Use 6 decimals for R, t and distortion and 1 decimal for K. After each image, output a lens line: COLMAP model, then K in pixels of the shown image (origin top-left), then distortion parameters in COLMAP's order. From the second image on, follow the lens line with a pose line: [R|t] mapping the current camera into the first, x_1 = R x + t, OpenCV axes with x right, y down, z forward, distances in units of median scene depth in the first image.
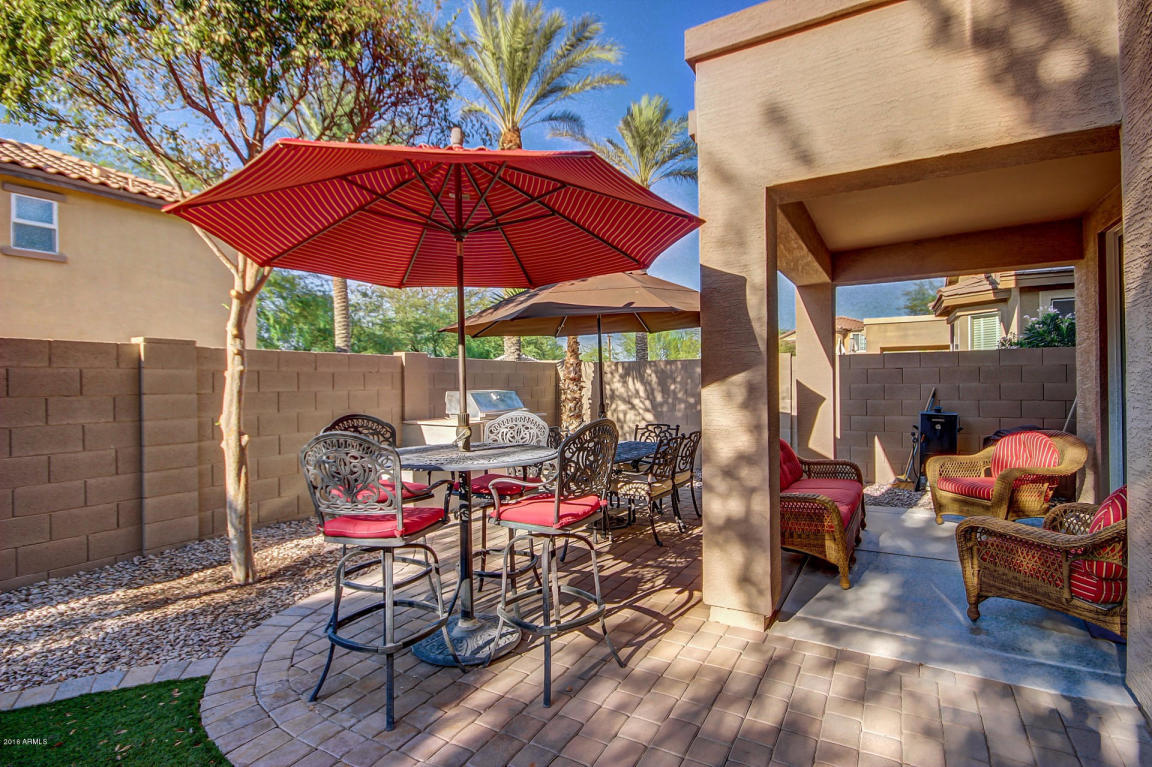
lens RADIAL K [[556.0, 0, 584.9], [0, 556.0, 388.1], [0, 0, 1]] dist [0.003228, -0.003655]
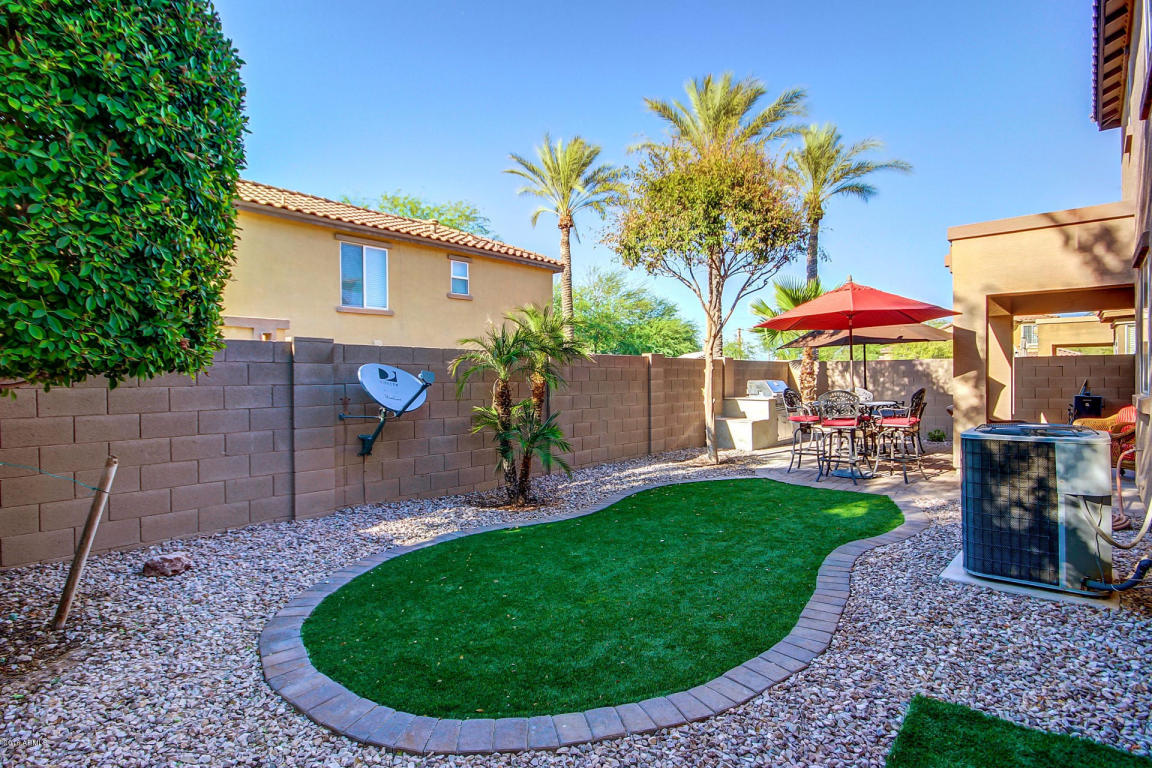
lens RADIAL K [[612.4, 0, 561.3], [0, 612.4, 388.8], [0, 0, 1]] dist [0.006555, -0.000341]
pose [[0.981485, 0.007513, -0.191391, -0.359885], [-0.005976, 0.999945, 0.008604, 0.013813], [0.191445, -0.007301, 0.981476, -0.731740]]
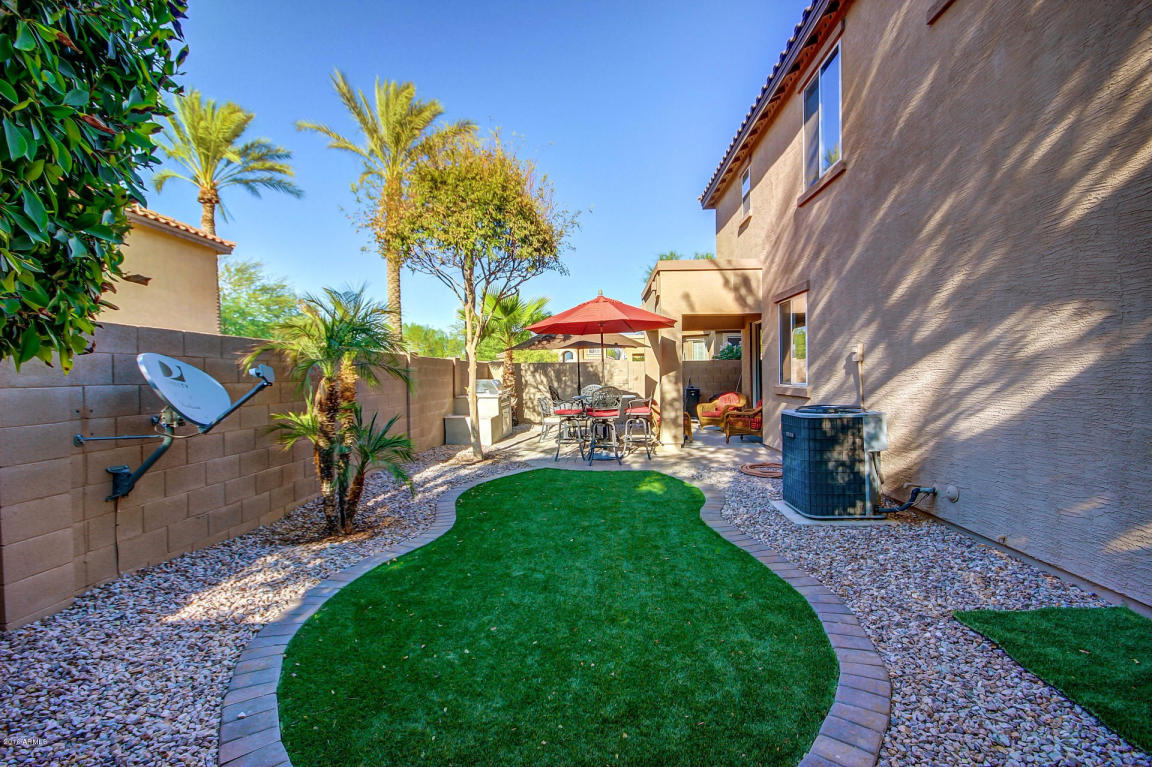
lens RADIAL K [[556.0, 0, 595.1], [0, 556.0, 384.9], [0, 0, 1]] dist [0.003228, -0.003655]
pose [[0.870055, -0.007432, 0.492899, -0.637206], [0.008032, 0.999967, 0.000898, 0.017983], [-0.492890, 0.003178, 0.870086, -0.592291]]
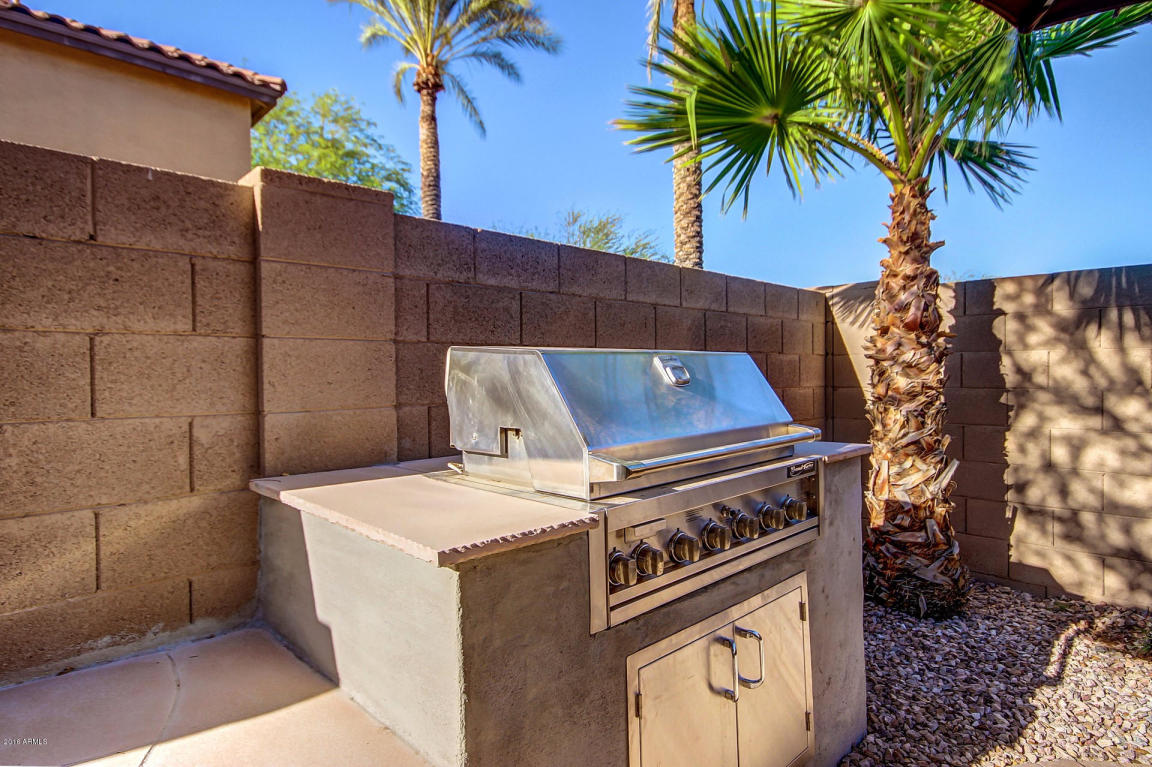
lens RADIAL K [[596.6, 0, 582.3], [0, 596.6, 373.0], [0, 0, 1]] dist [-0.003385, -0.000290]
pose [[0.962972, 0.015551, -0.269151, -0.109958], [-0.018528, 0.999792, -0.008523, 0.013765], [0.268962, 0.013194, 0.963060, 0.650682]]
